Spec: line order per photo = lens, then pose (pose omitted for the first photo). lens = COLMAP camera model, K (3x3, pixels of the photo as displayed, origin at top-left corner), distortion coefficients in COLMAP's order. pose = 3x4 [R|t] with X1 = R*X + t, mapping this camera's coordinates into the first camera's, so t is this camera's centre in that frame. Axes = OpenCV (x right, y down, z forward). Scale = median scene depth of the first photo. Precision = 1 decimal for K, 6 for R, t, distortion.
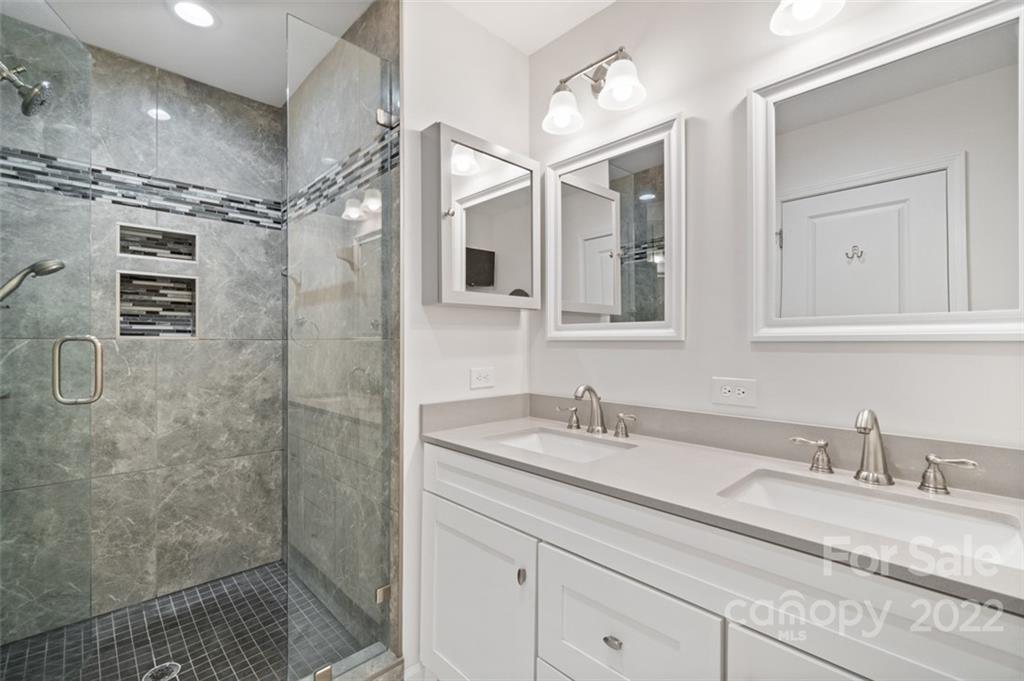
lens RADIAL K [[457.4, 0, 509.4], [0, 457.4, 343.3], [0, 0, 1]] dist [-0.000096, 0.000500]
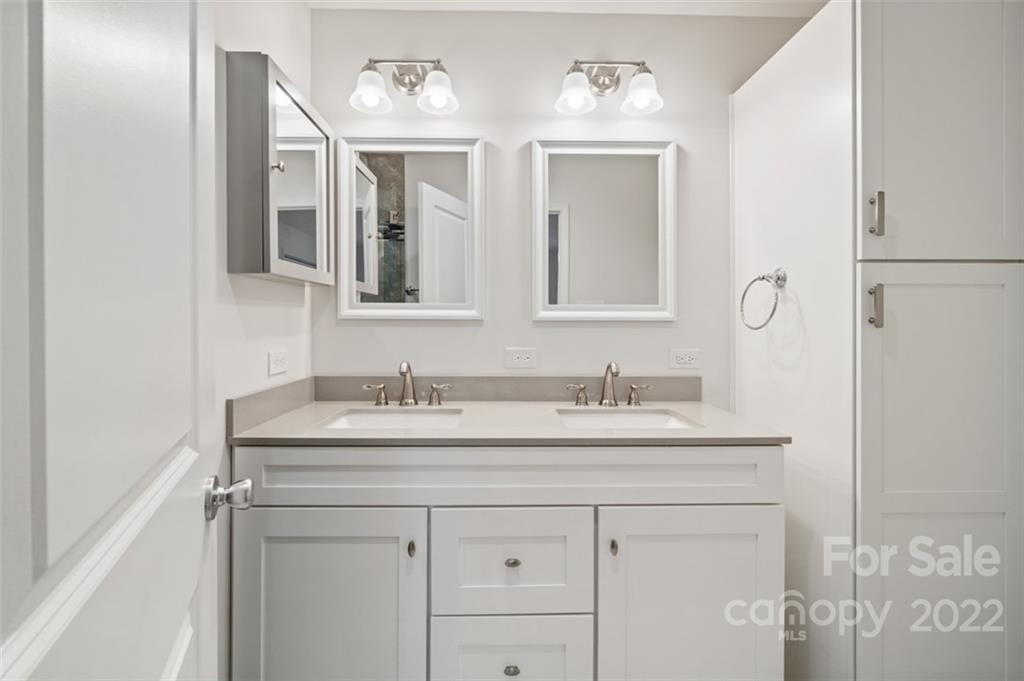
lens RADIAL K [[457.4, 0, 500.6], [0, 457.4, 320.4], [0, 0, 1]] dist [-0.000096, 0.000500]
pose [[0.662286, 0.002447, 0.749247, -0.490713], [-0.000087, 0.999995, -0.003188, 0.000375], [-0.749251, 0.002046, 0.662283, 0.136386]]
